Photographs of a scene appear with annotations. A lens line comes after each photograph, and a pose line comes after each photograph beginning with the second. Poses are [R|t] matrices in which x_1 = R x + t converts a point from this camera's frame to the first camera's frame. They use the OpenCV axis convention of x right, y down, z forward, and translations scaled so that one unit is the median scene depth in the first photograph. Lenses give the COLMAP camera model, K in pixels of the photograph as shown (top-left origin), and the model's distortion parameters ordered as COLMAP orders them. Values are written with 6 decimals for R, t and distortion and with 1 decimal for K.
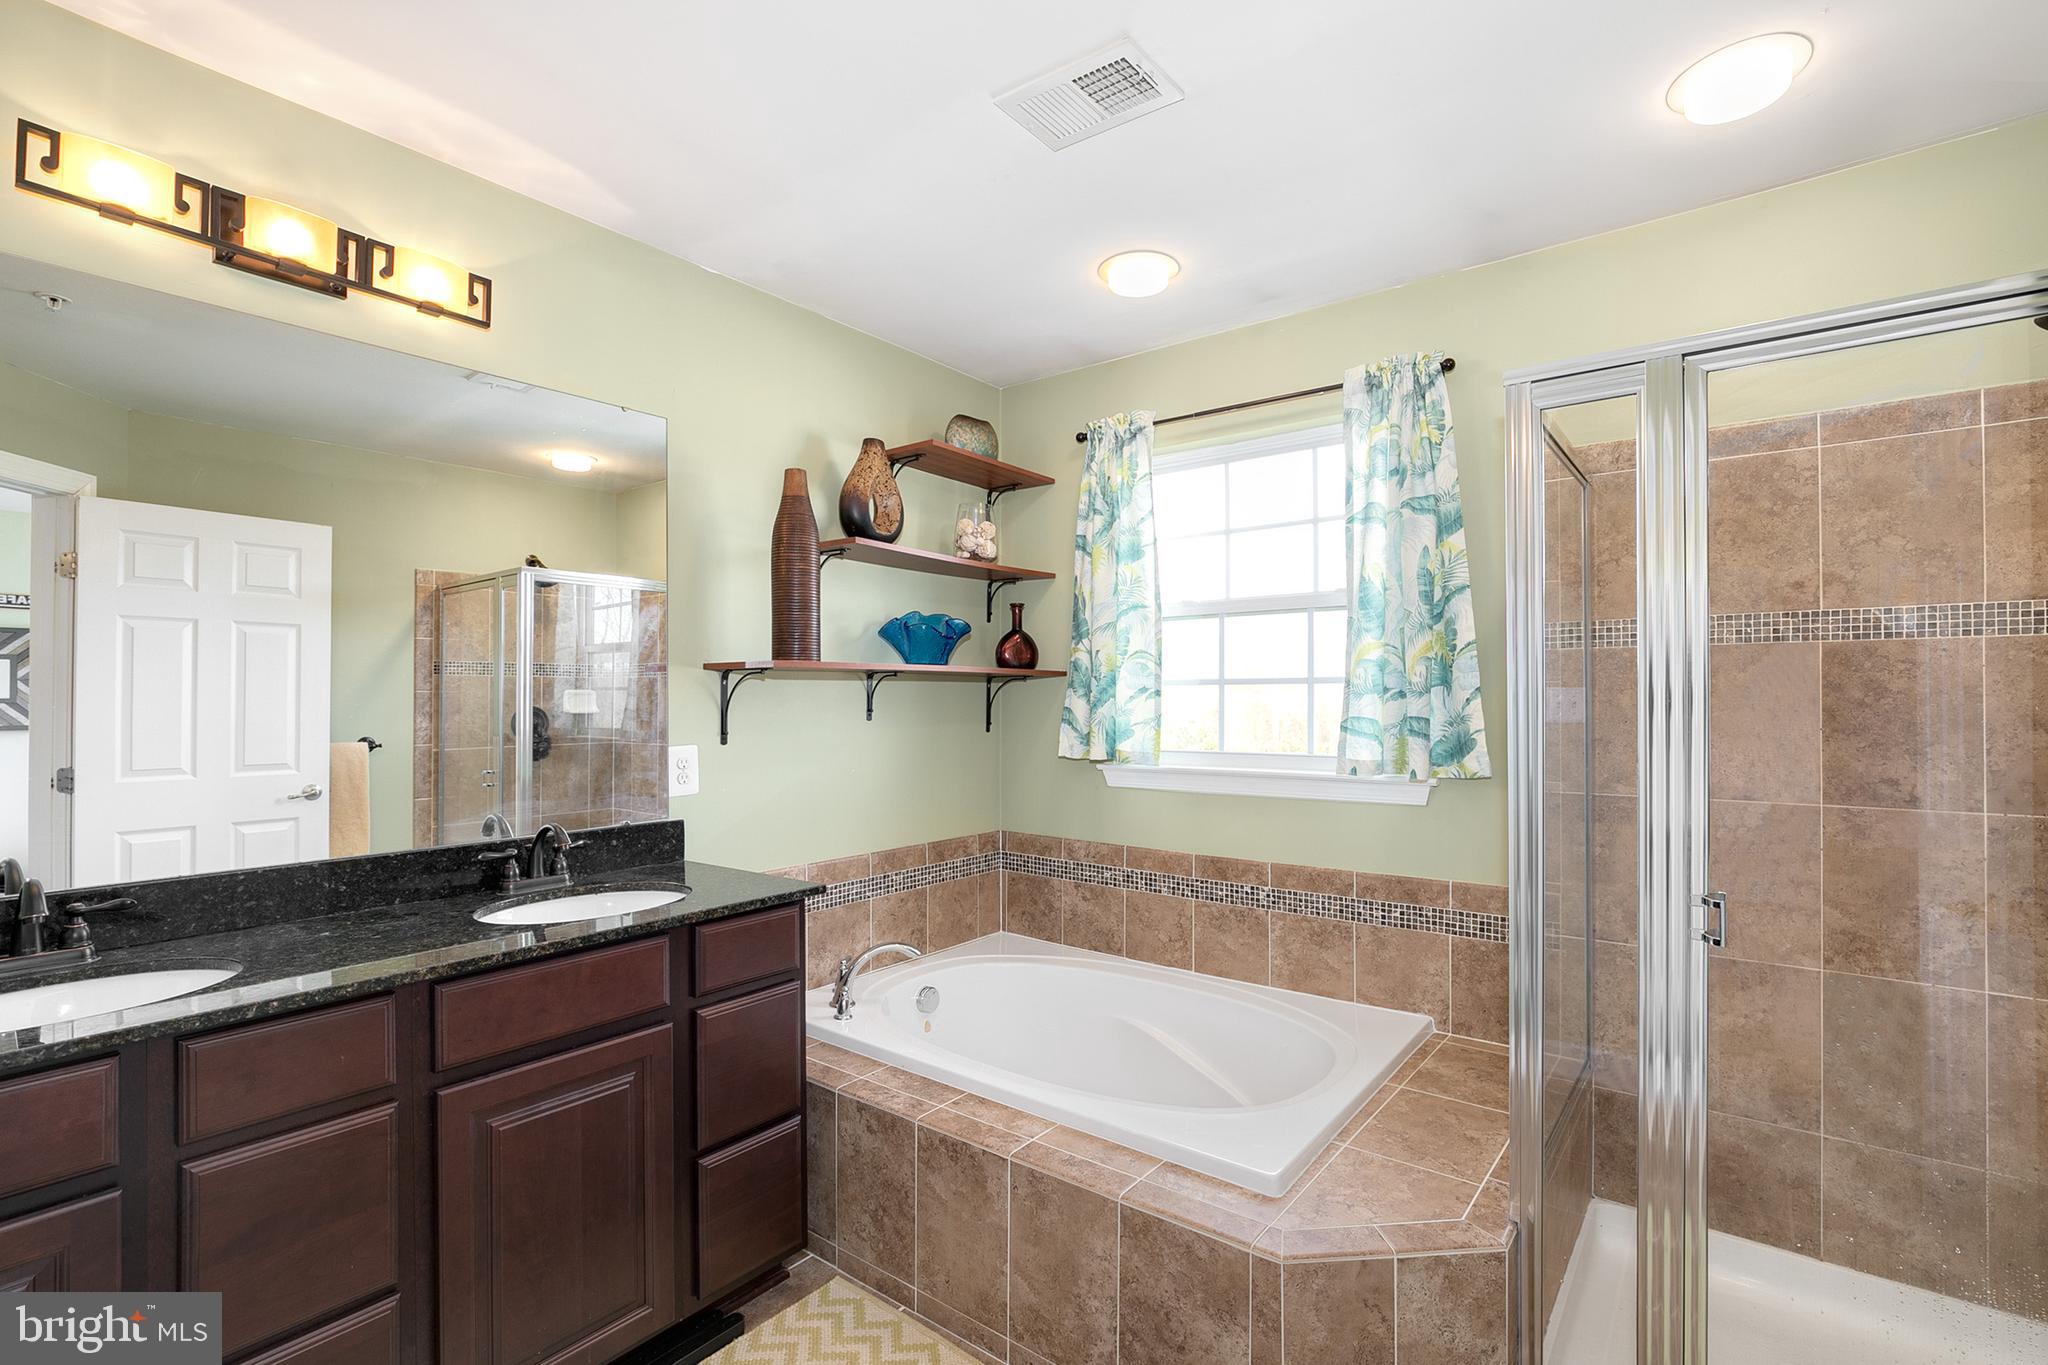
lens RADIAL K [[928.2, 0, 1029.2], [0, 928.2, 693.2], [0, 0, 1]] dist [-0.015955, 0.003707]
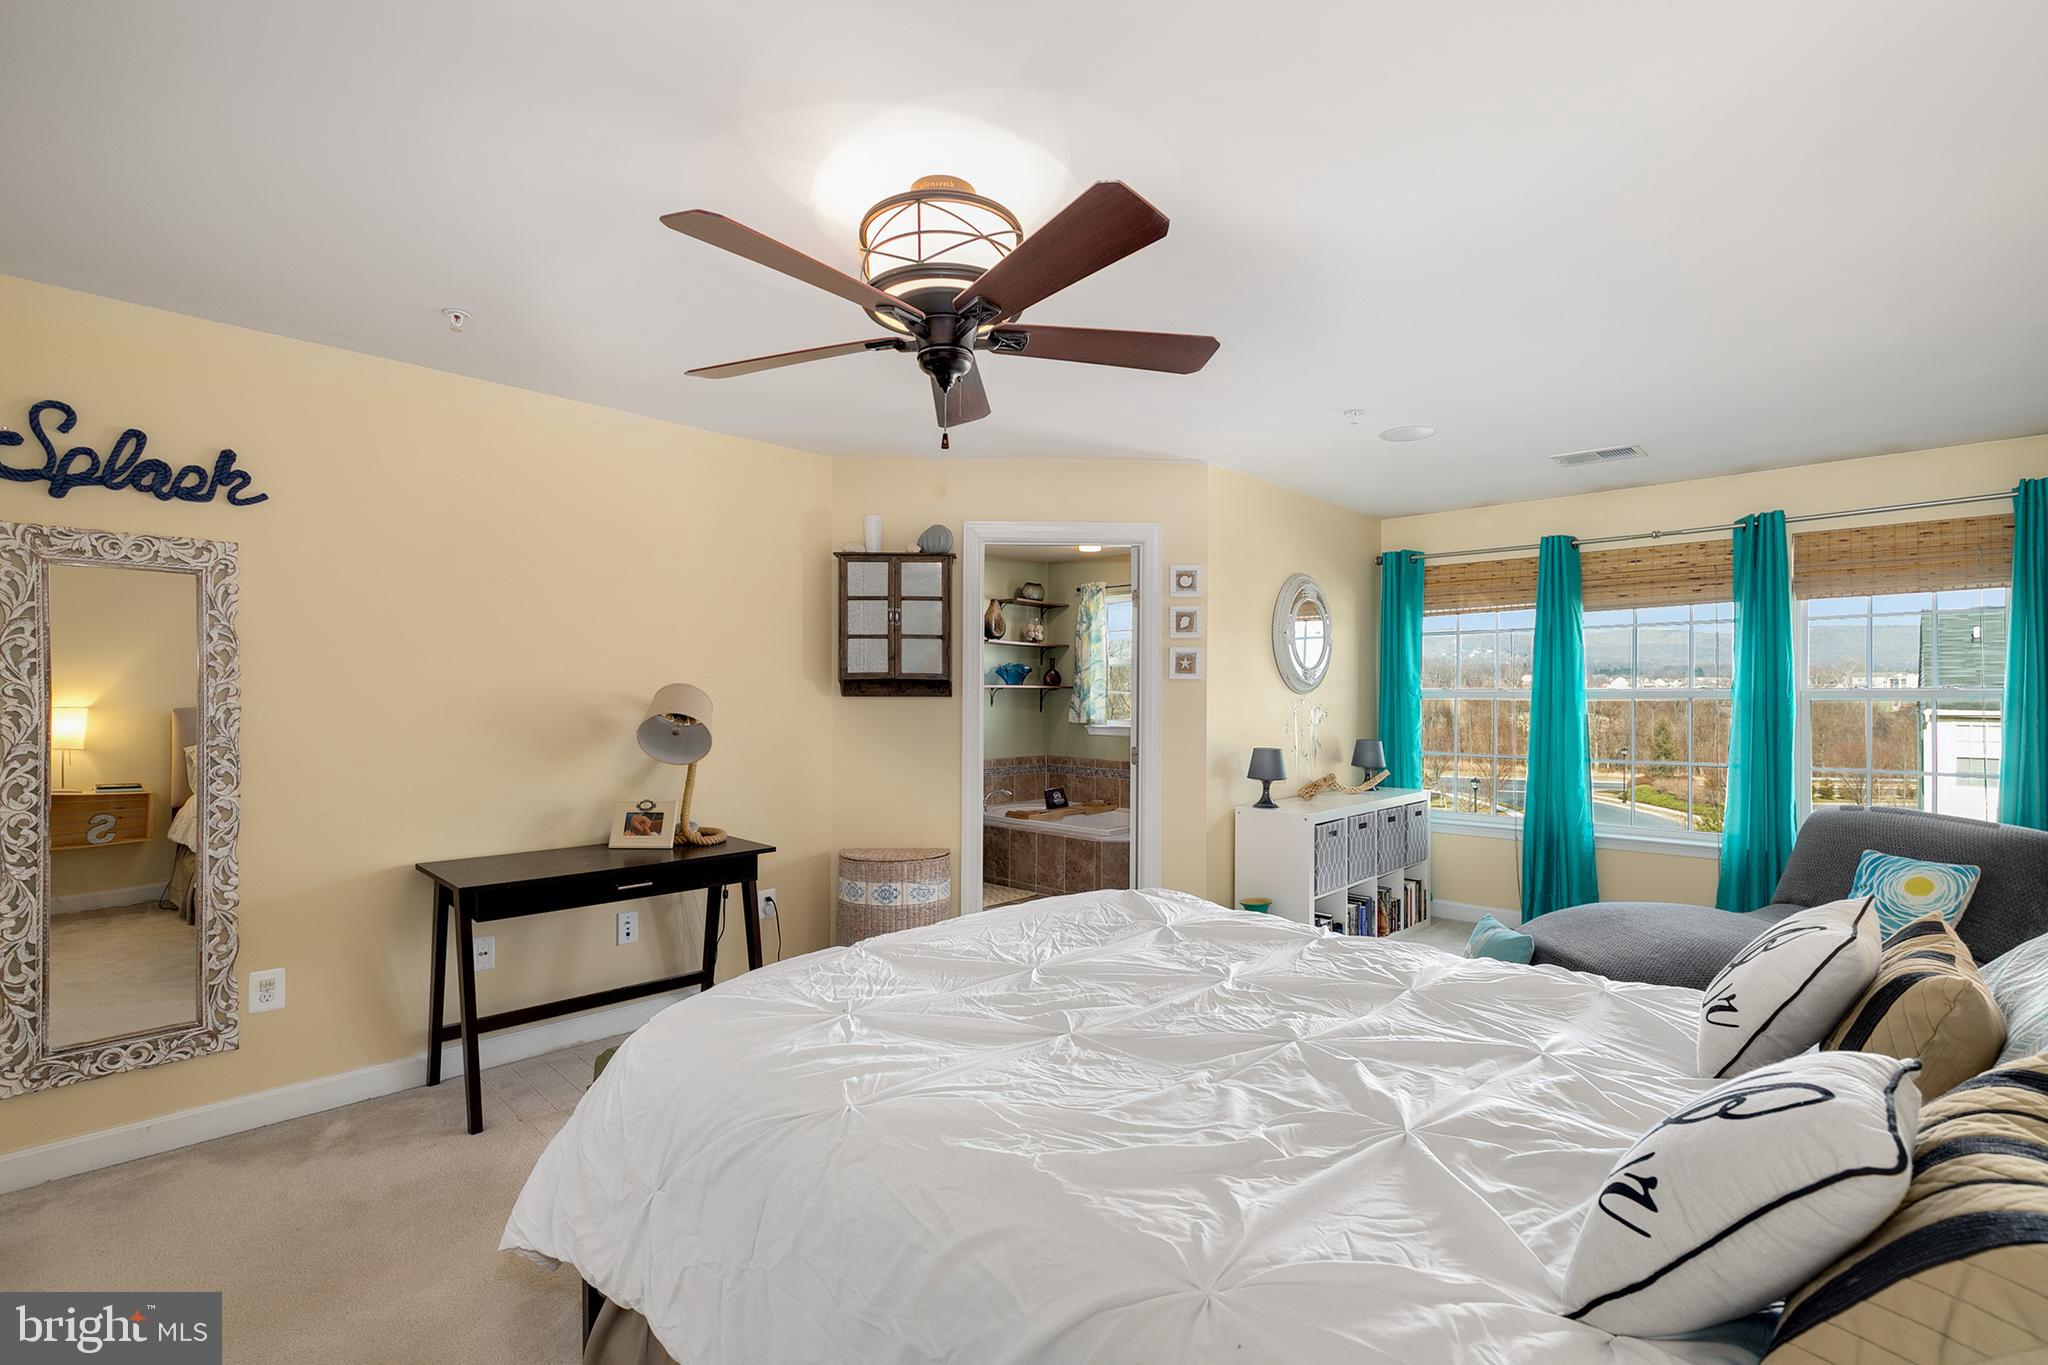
lens RADIAL K [[939.2, 0, 1040.8], [0, 939.2, 705.4], [0, 0, 1]] dist [-0.016308, -0.000064]
pose [[0.996234, 0.004541, -0.086588, 0.203195], [-0.003219, 0.999876, 0.015407, -0.014984], [0.086647, -0.015070, 0.996125, -1.707485]]
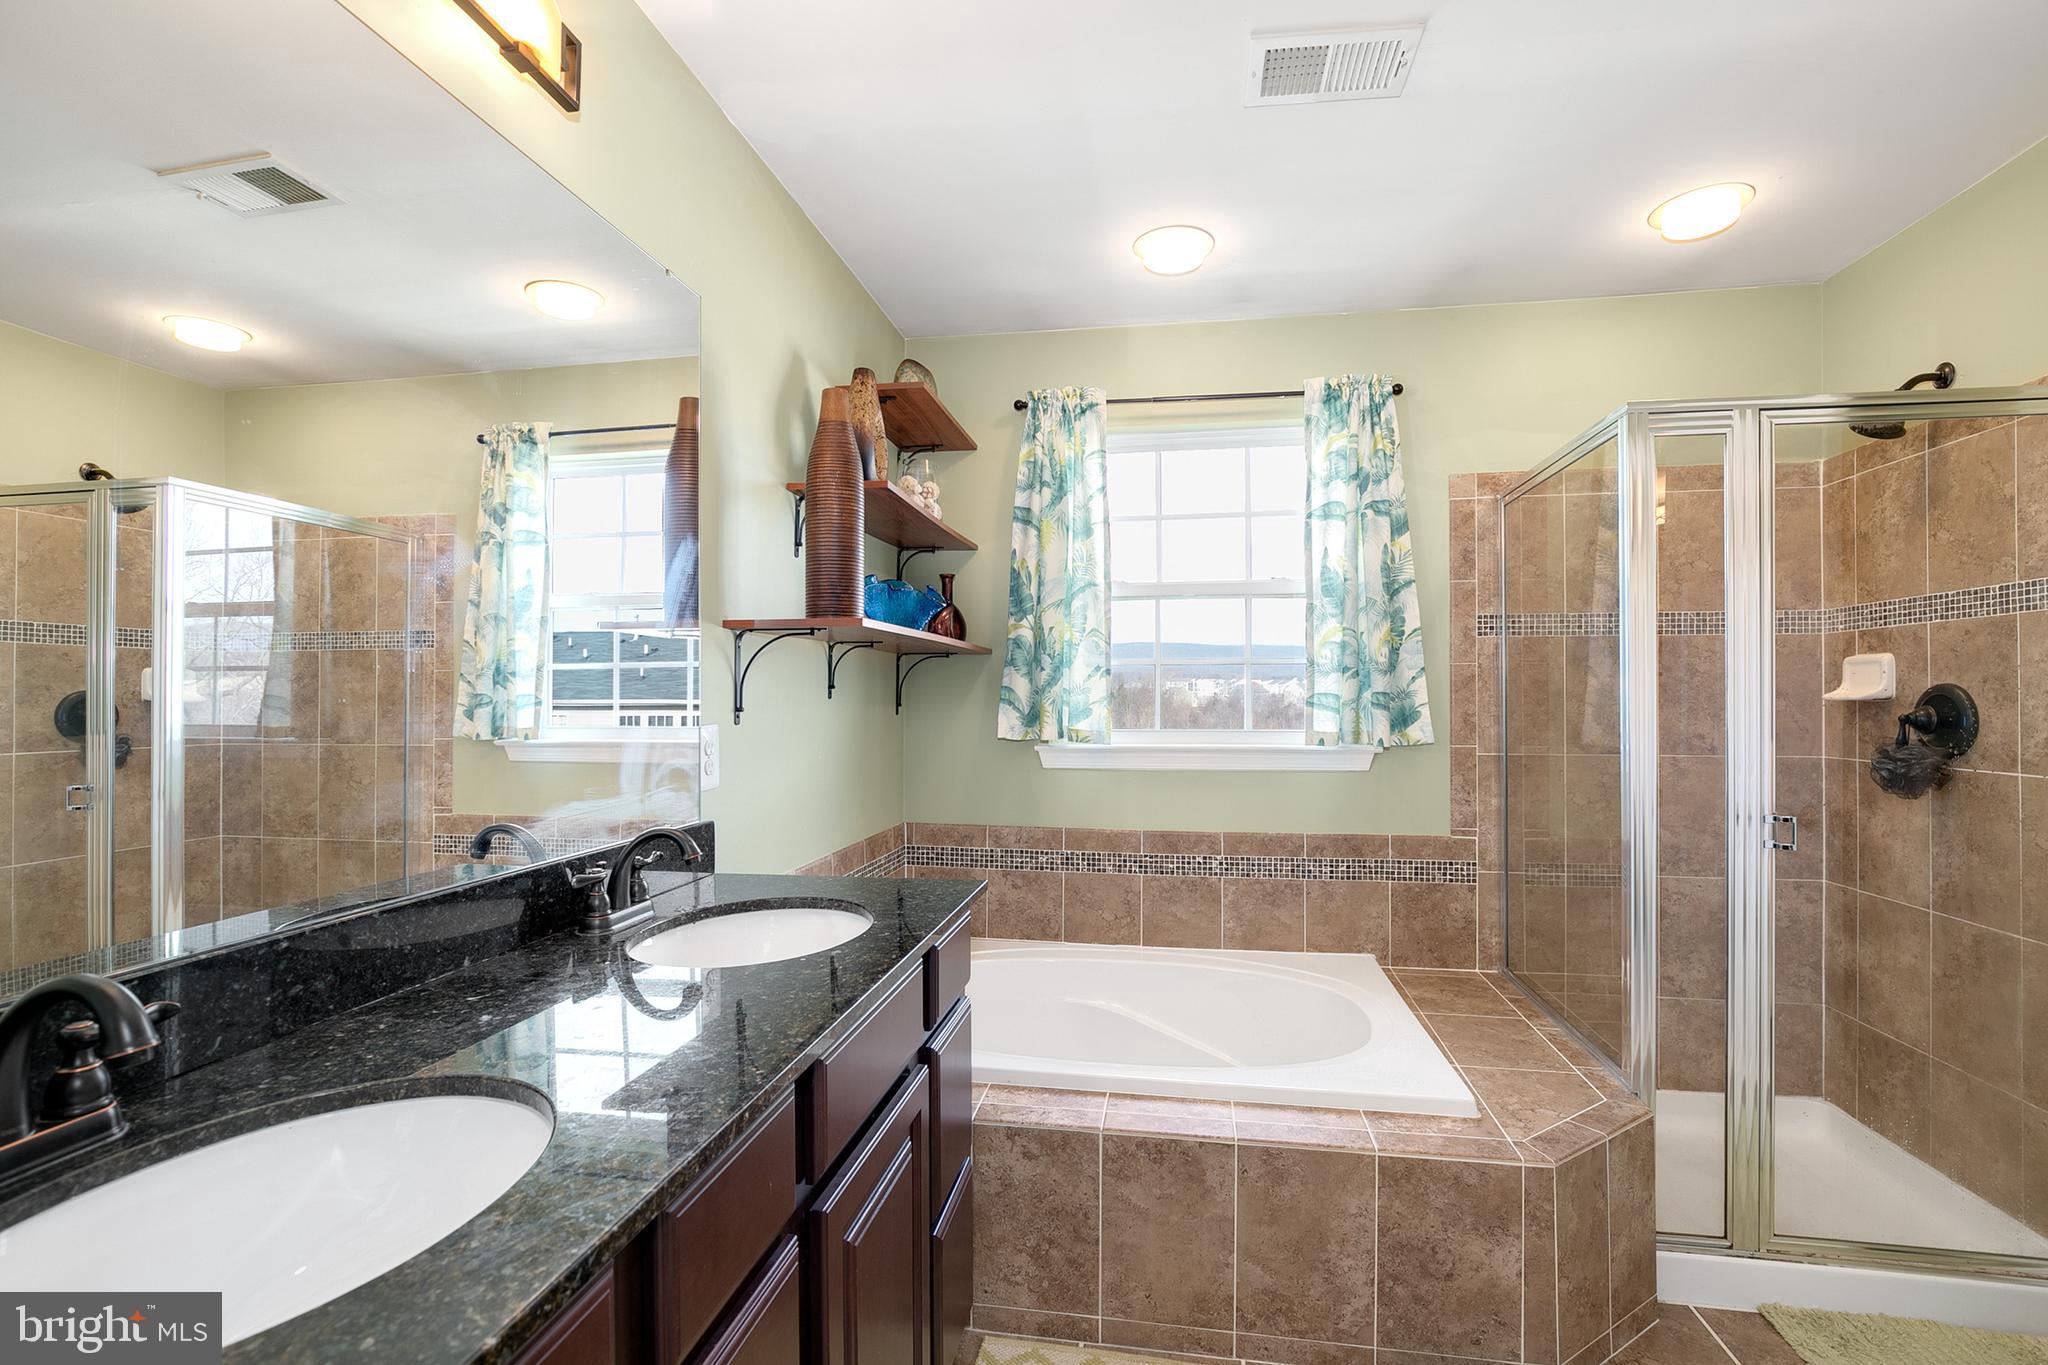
lens RADIAL K [[928.2, 0, 1029.2], [0, 928.2, 693.2], [0, 0, 1]] dist [-0.015955, 0.003707]
pose [[0.881449, 0.005009, 0.472253, -0.460704], [-0.004991, 0.999987, -0.001291, 0.027610], [-0.472254, -0.001219, 0.881462, 0.179228]]
